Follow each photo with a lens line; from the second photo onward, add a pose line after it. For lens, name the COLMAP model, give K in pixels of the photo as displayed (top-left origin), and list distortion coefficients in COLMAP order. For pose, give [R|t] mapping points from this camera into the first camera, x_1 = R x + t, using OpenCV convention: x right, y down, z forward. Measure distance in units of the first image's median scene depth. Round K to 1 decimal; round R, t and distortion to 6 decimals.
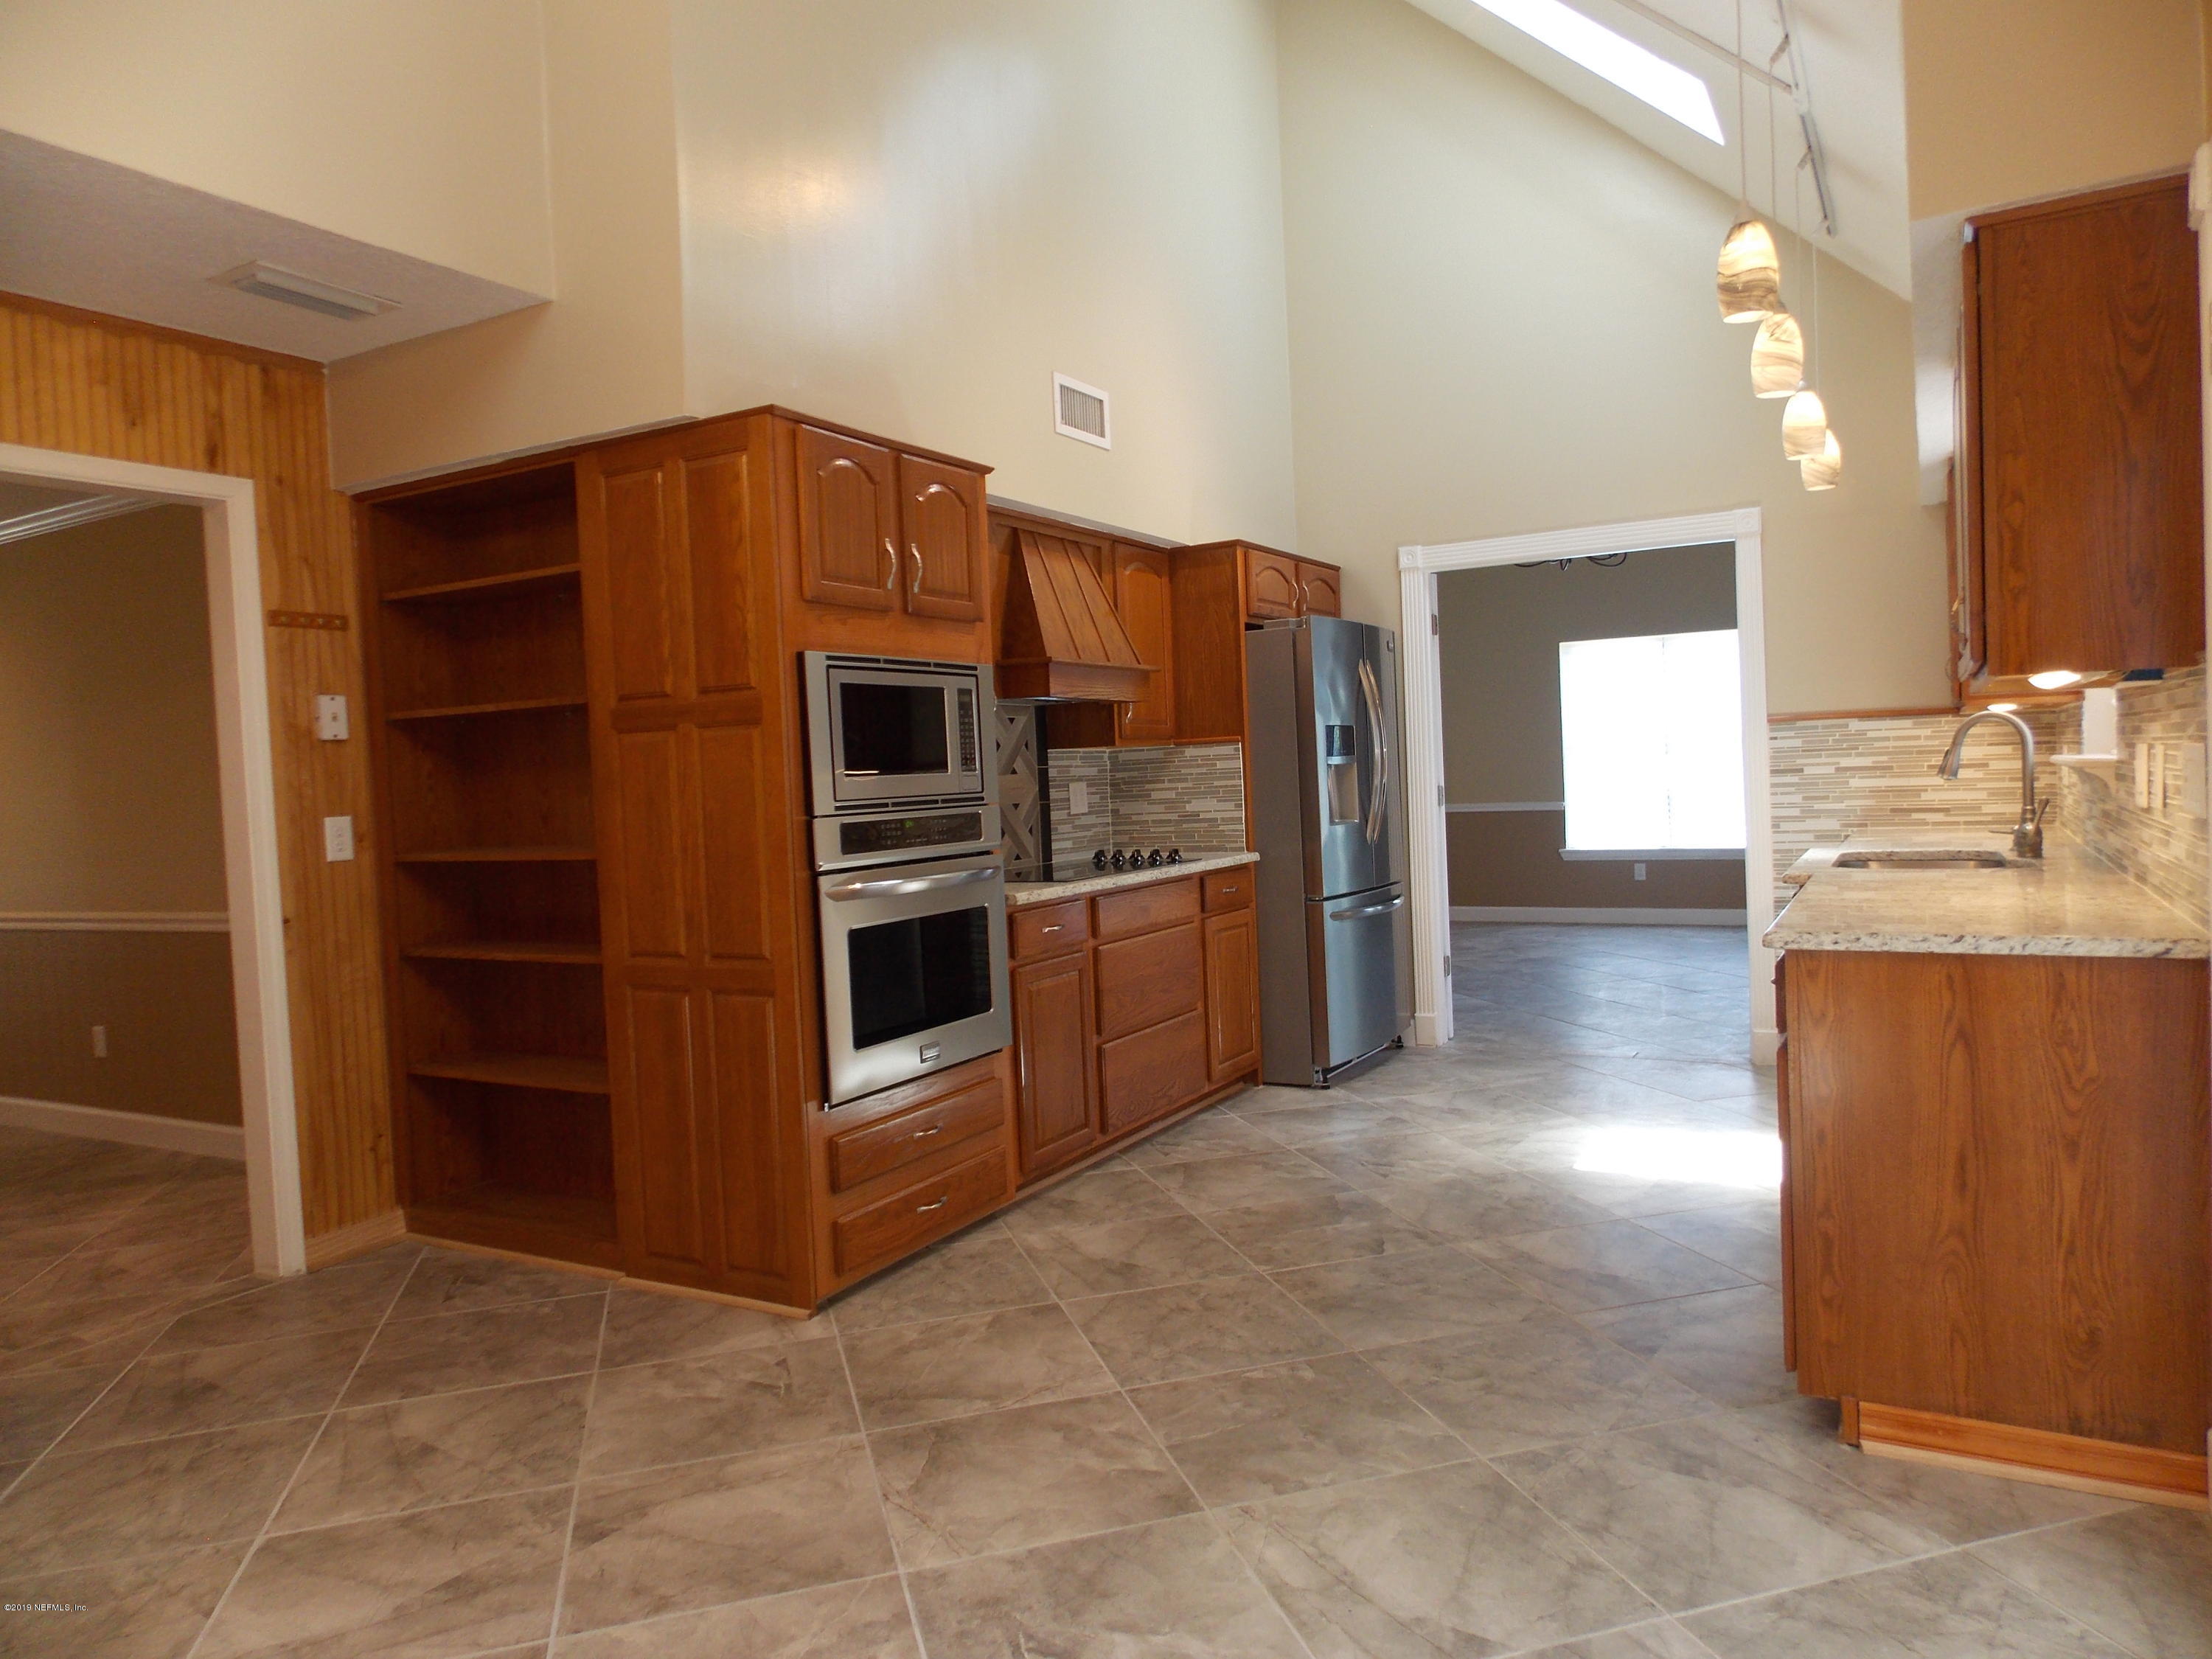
lens RADIAL K [[1461.0, 0, 1105.6], [0, 1461.0, 826.3], [0, 0, 1]] dist [0.010210, -0.004526]
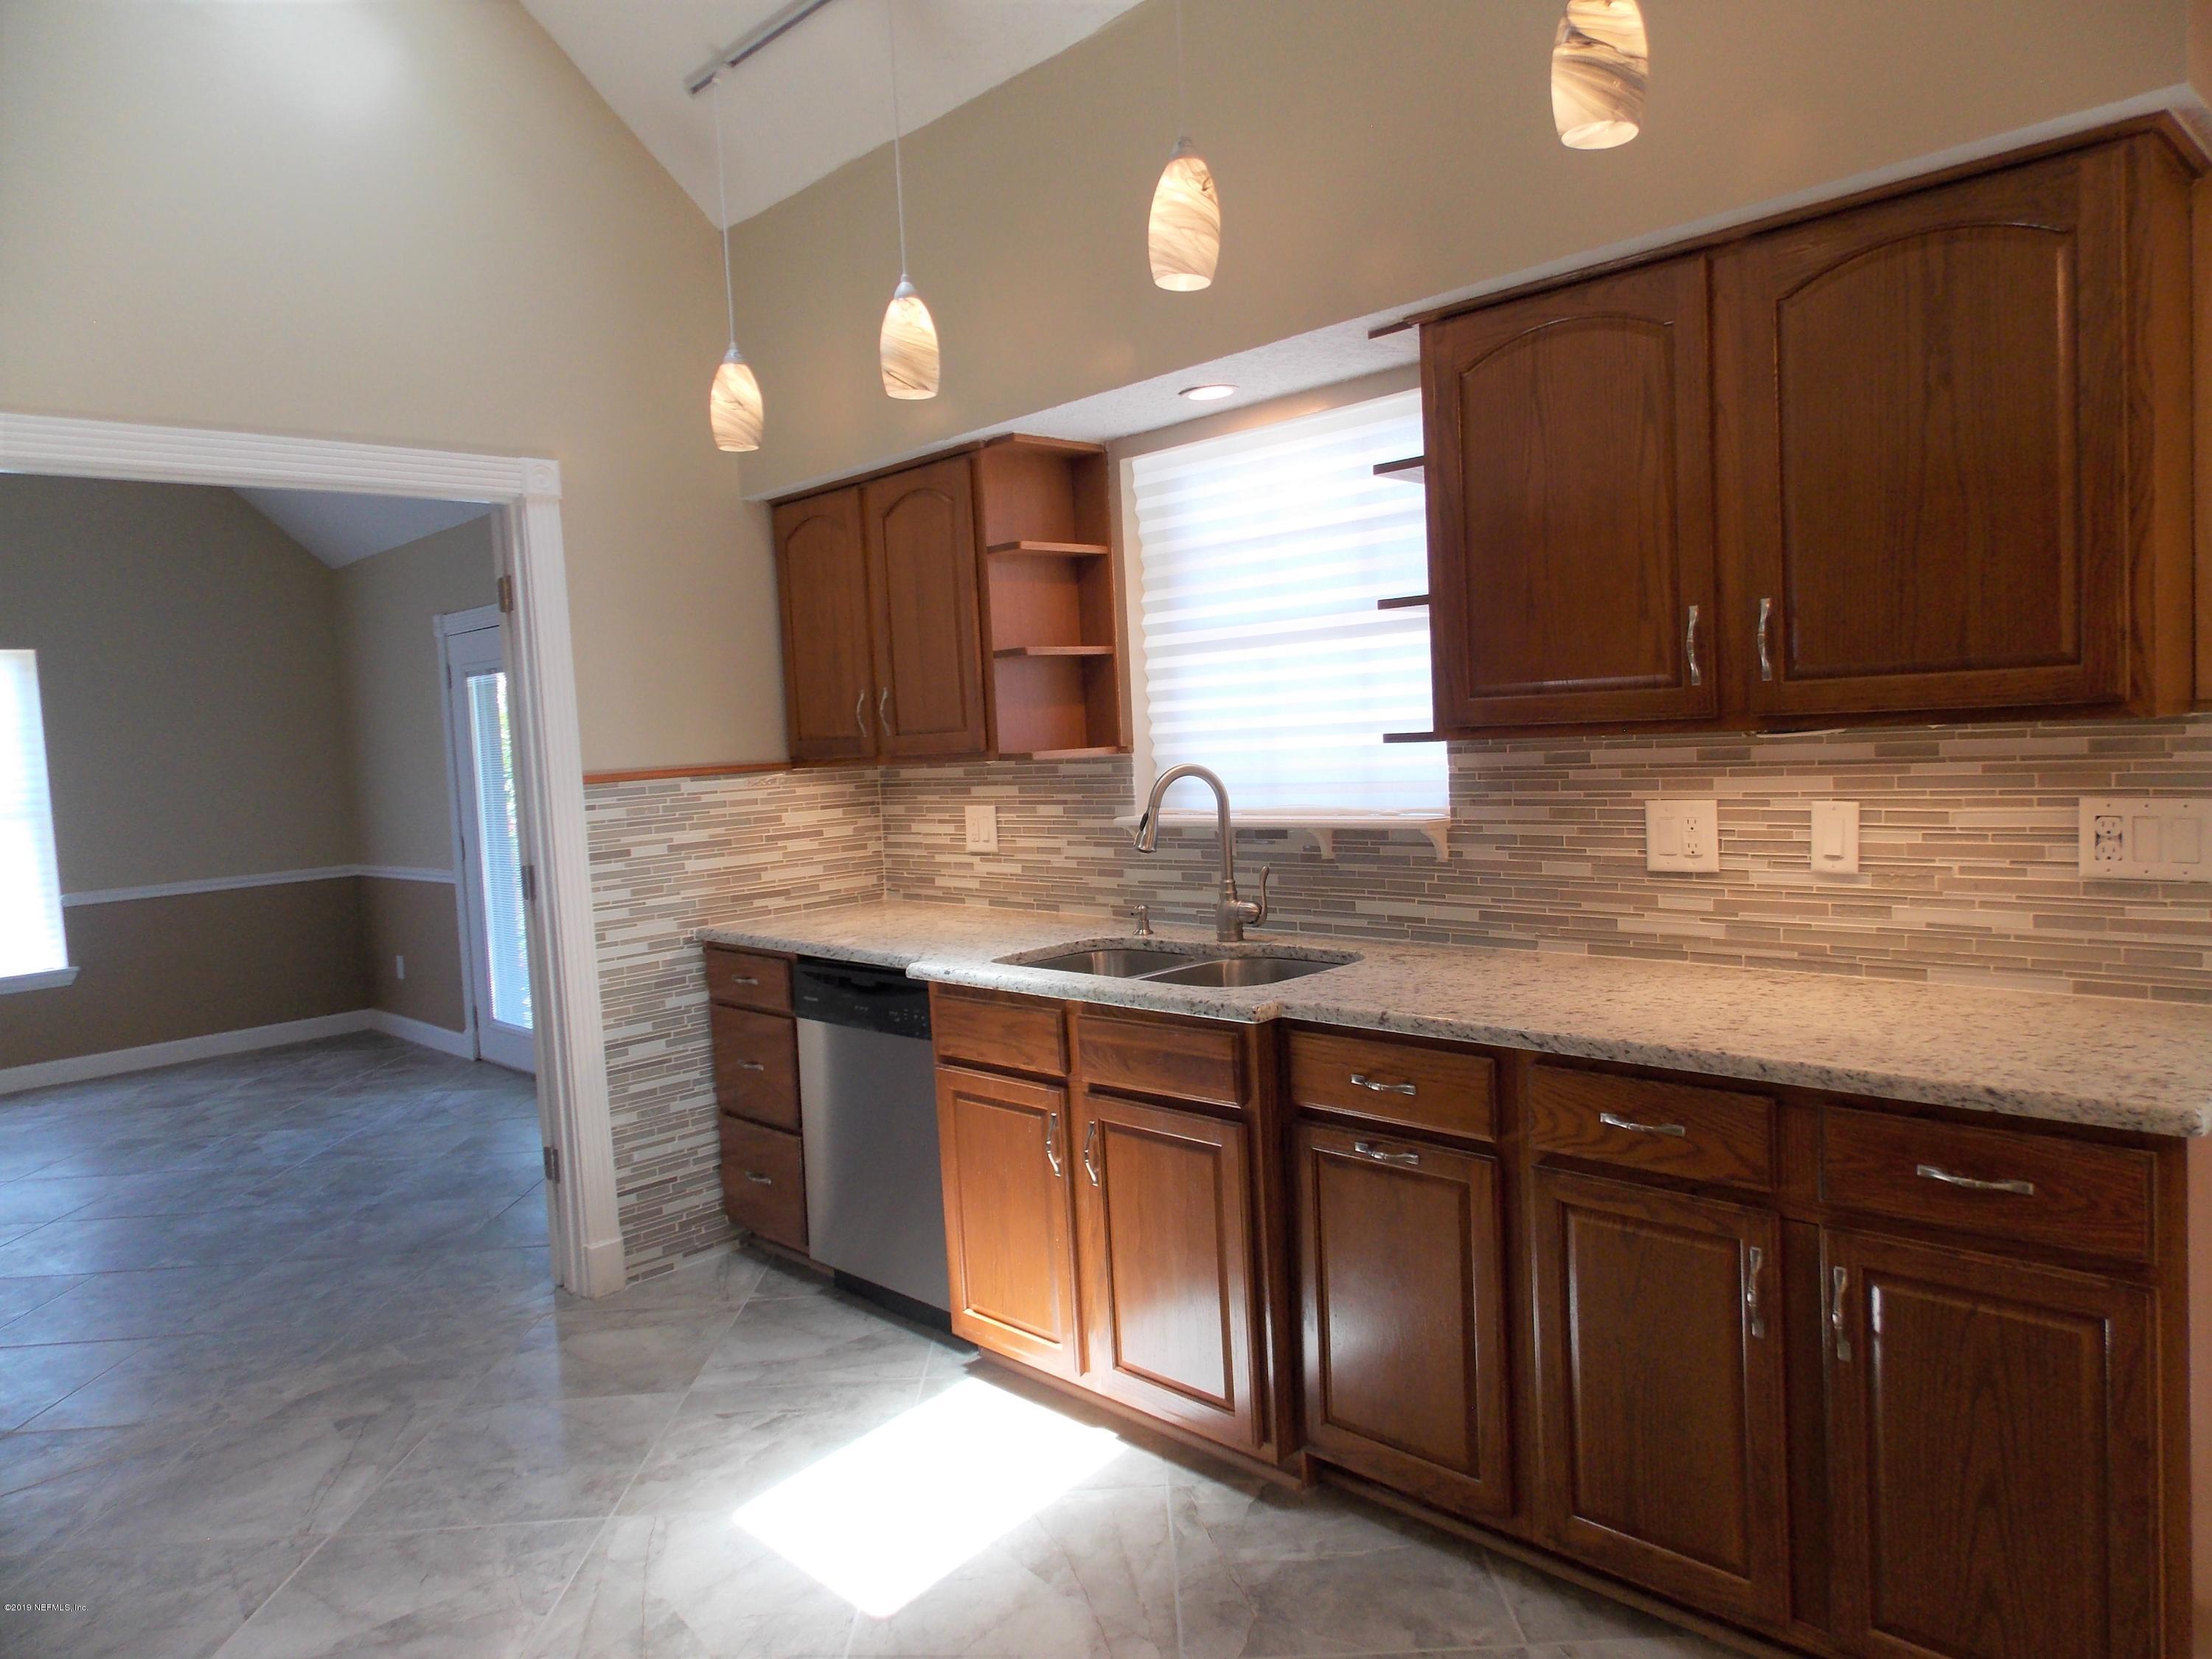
lens RADIAL K [[1461.0, 0, 1104.4], [0, 1461.0, 823.3], [0, 0, 1]] dist [0.010210, -0.004526]
pose [[0.282252, -0.037370, 0.958612, -0.126351], [0.082742, 0.996466, 0.014483, -0.044446], [-0.955765, 0.075230, 0.284347, 0.600713]]
